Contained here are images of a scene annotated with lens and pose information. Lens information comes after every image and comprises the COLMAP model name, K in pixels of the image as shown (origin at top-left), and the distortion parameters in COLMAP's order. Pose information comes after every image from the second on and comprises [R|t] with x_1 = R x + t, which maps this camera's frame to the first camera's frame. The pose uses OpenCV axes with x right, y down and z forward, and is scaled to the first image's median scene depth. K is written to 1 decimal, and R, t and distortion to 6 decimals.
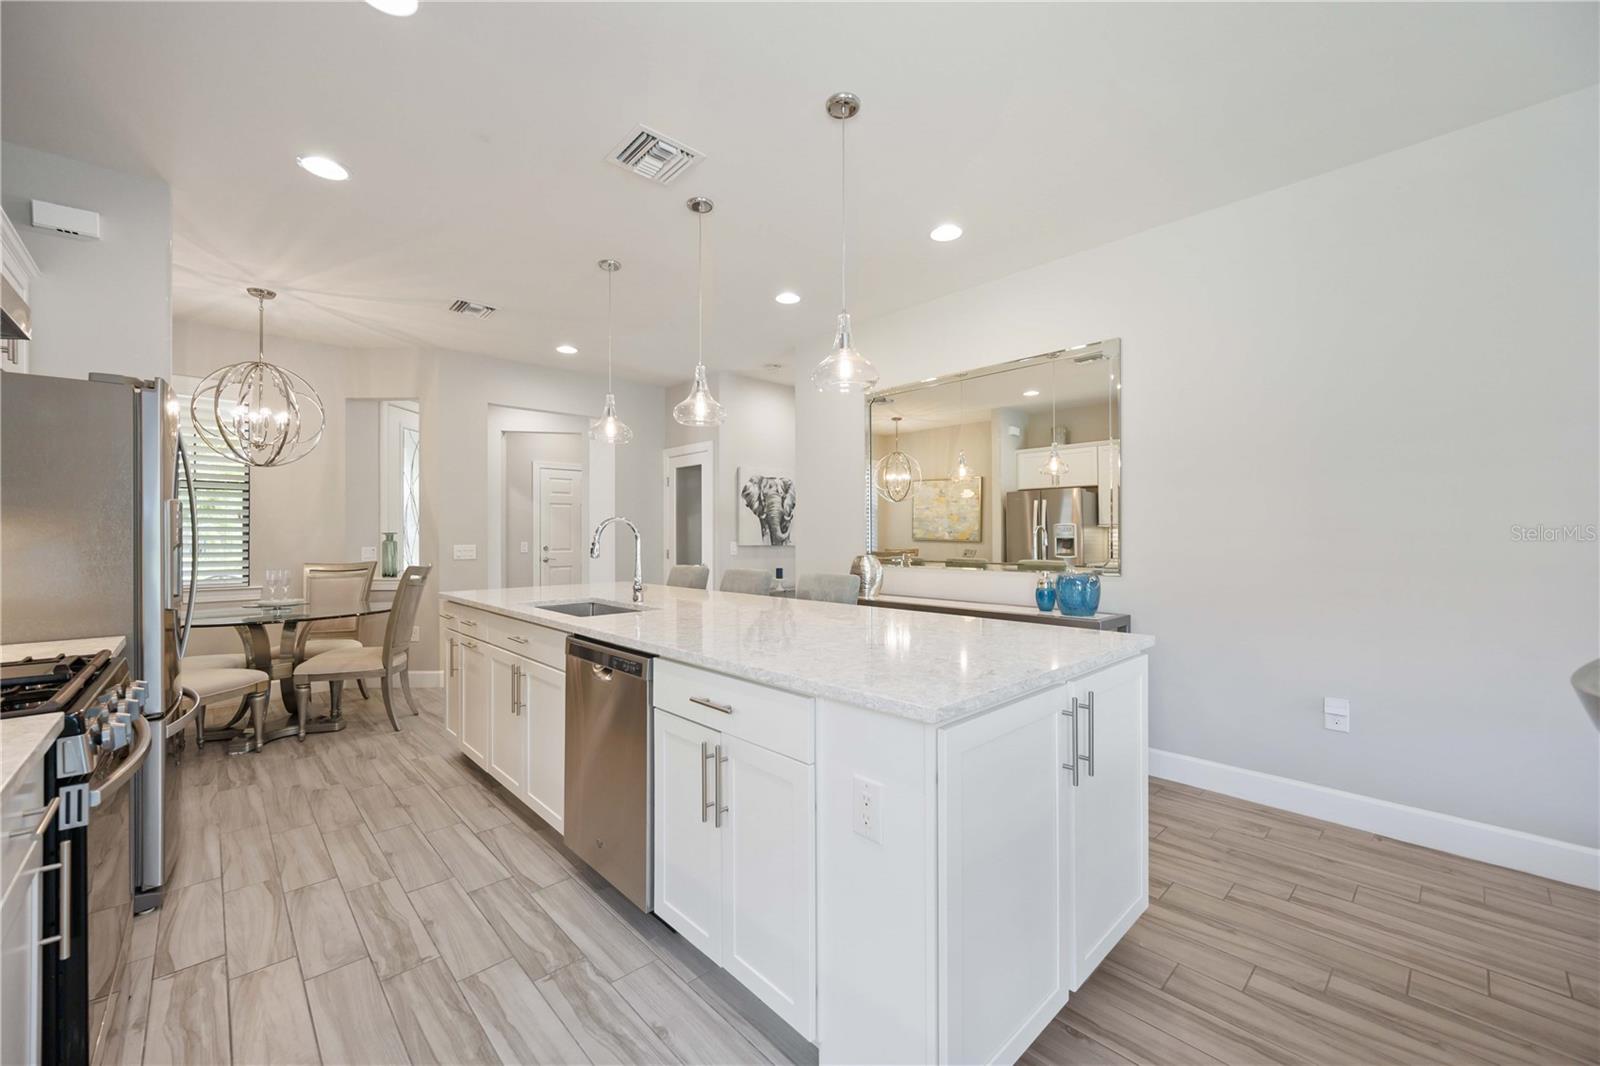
lens RADIAL K [[641.7, 0, 802.7], [0, 641.7, 530.9], [0, 0, 1]] dist [0.010384, -0.000799]
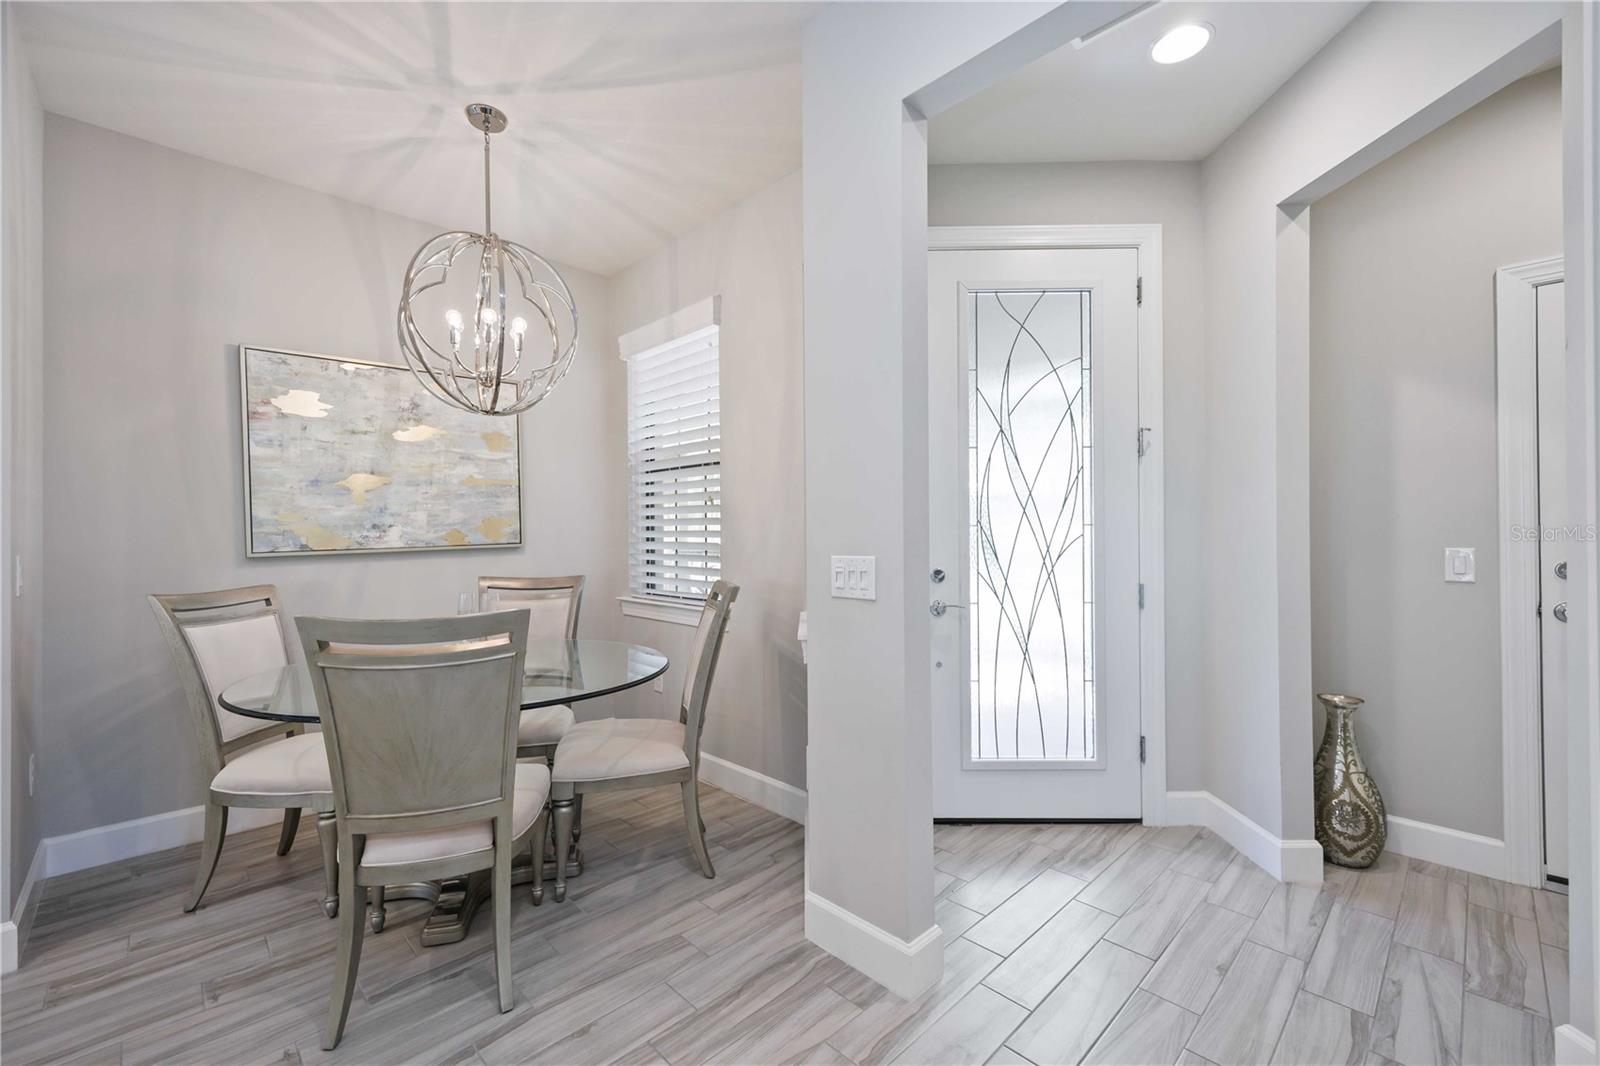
lens RADIAL K [[664.8, 0, 796.6], [0, 664.8, 533.2], [0, 0, 1]] dist [0.014037, -0.000357]
pose [[0.018315, 0.000248, -0.999832, -0.243184], [0.014714, 0.999892, 0.000517, 0.013328], [0.999724, -0.014721, 0.018309, 1.377710]]
